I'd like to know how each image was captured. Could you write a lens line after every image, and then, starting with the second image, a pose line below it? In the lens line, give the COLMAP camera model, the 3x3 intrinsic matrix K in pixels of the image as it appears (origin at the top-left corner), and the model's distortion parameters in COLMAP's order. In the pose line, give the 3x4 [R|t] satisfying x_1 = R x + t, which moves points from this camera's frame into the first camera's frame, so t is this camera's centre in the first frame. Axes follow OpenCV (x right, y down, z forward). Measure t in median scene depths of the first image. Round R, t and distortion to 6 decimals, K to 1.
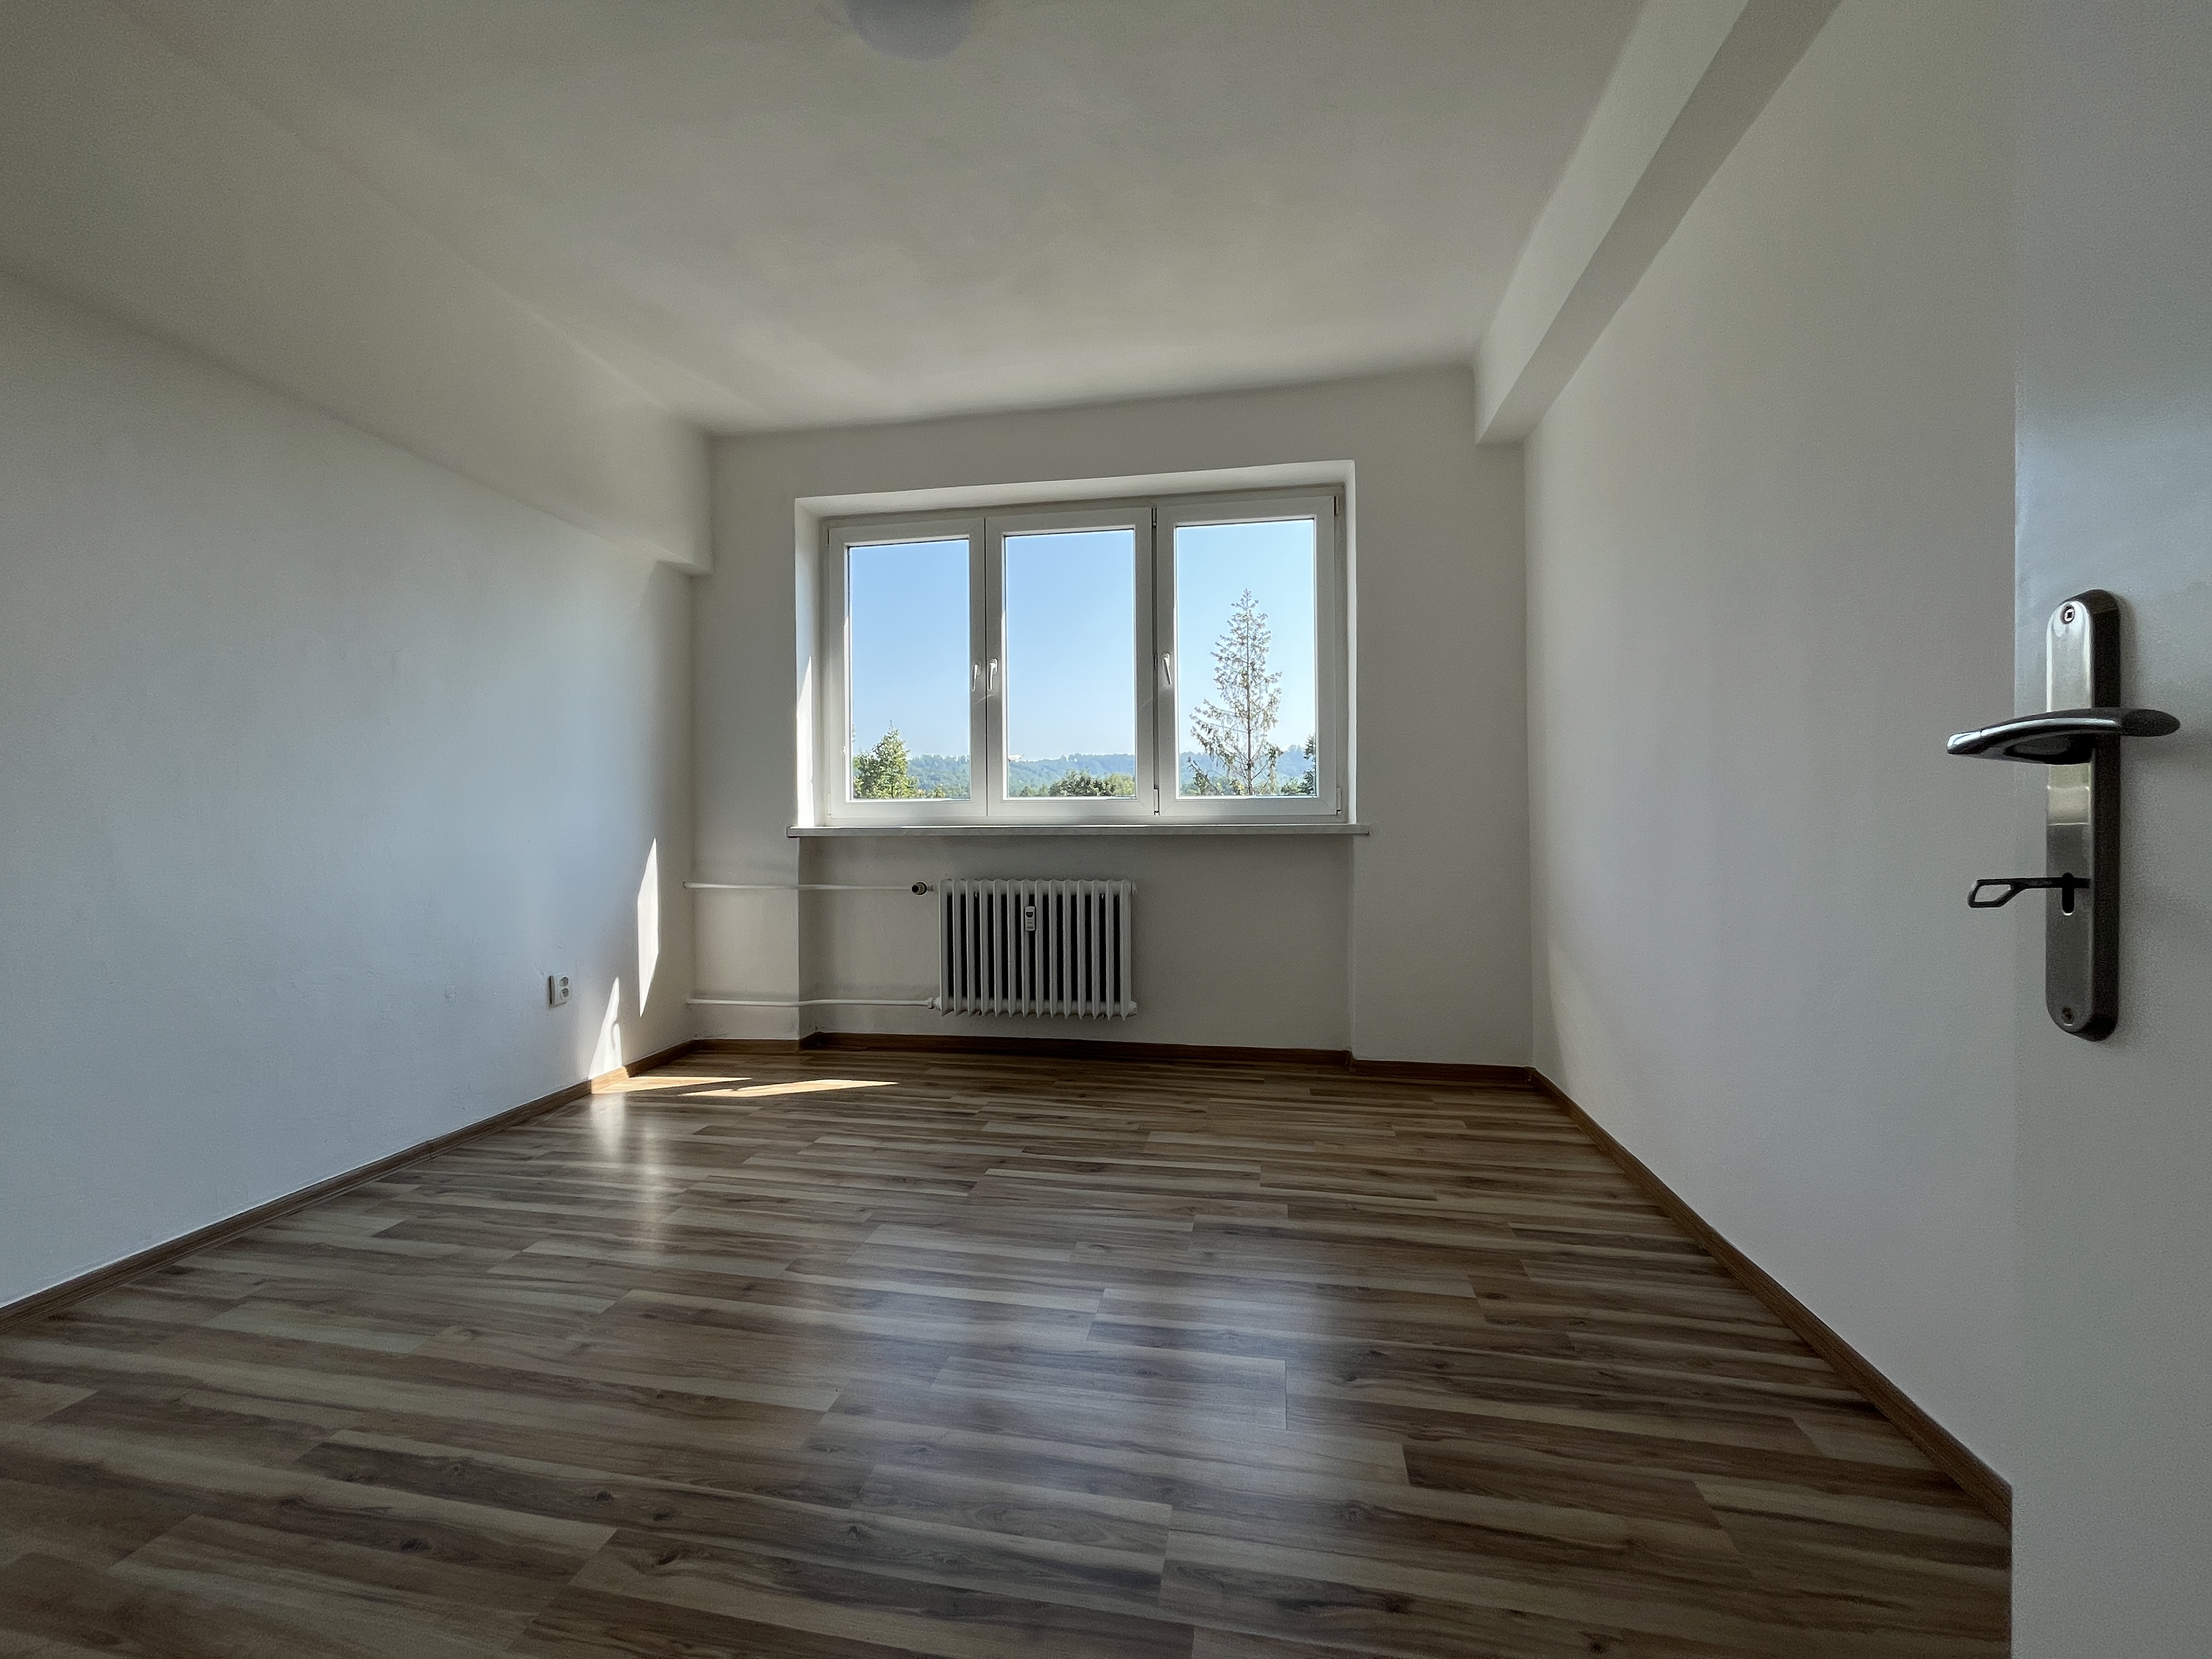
lens RADIAL K [[840.0, 0, 959.5], [0, 840.0, 822.5], [0, 0, 1]] dist [-0.000783, -0.000028]
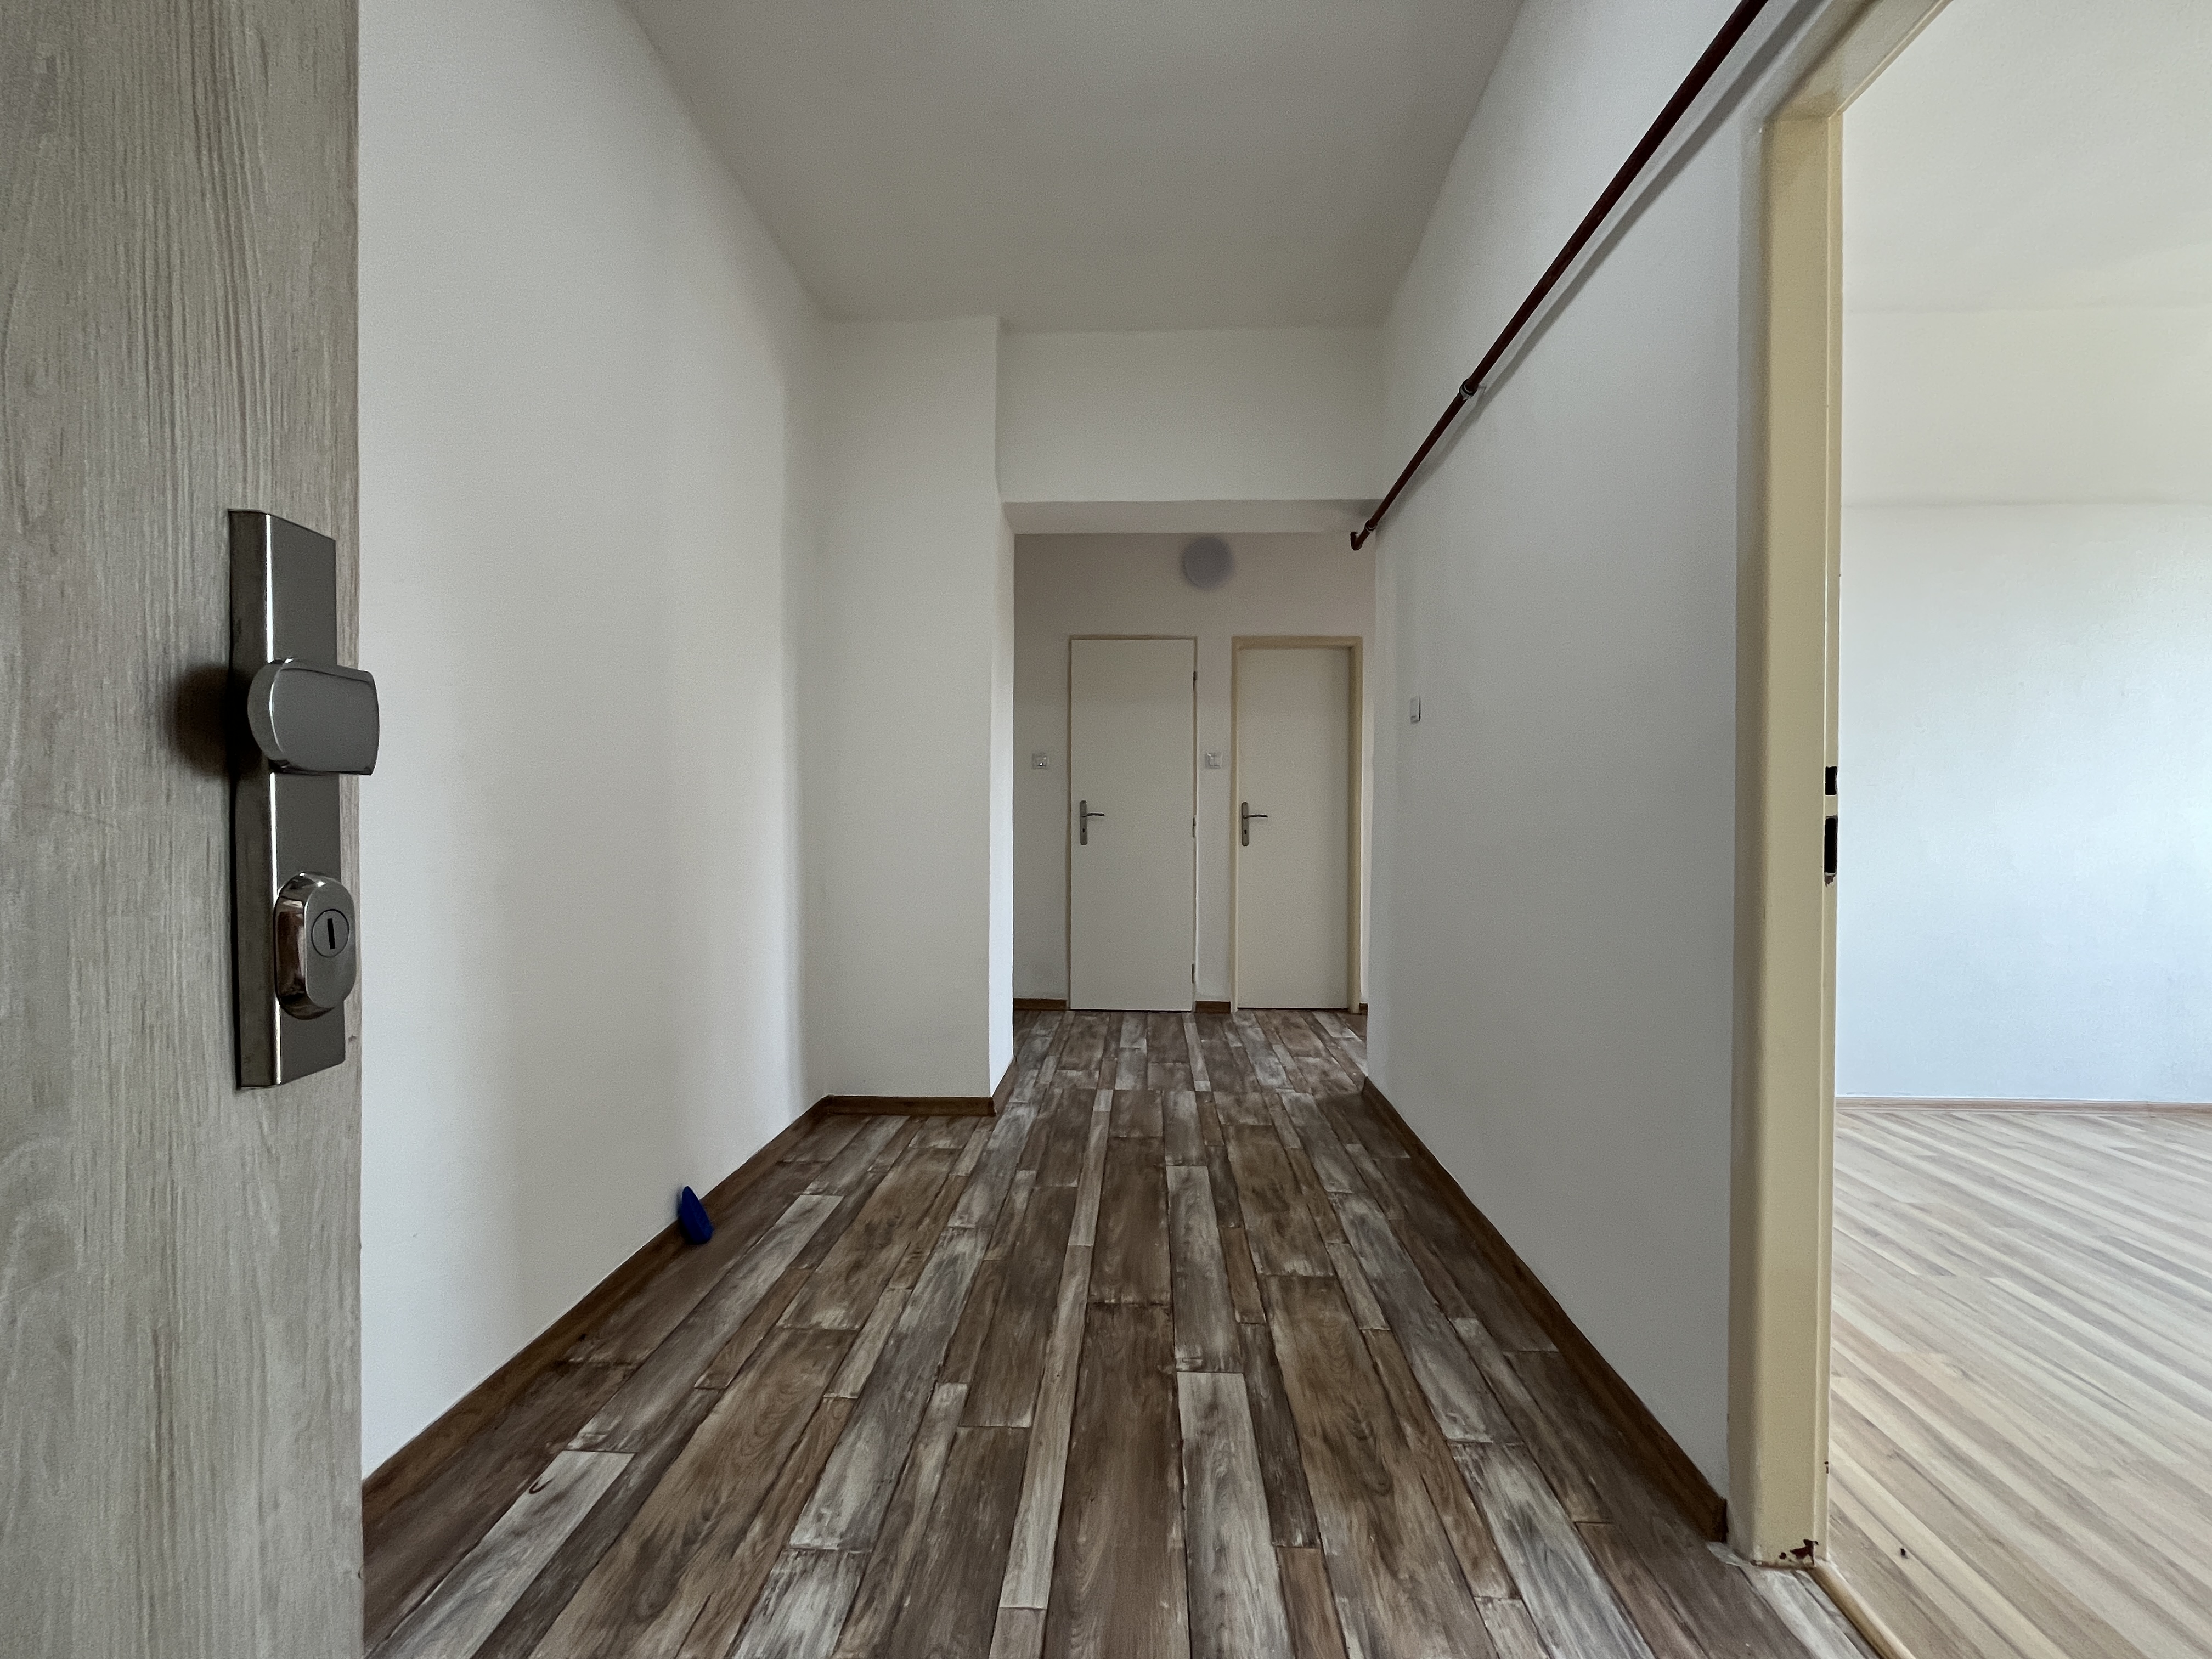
lens RADIAL K [[889.0, 0, 1106.0], [0, 889.0, 829.5], [0, 0, 1]] dist [0.000139, 0.000043]
pose [[0.125759, 0.015476, -0.991940, 0.283788], [-0.000262, 0.999879, 0.015567, -0.003608], [0.992061, -0.001697, 0.125748, -0.059152]]
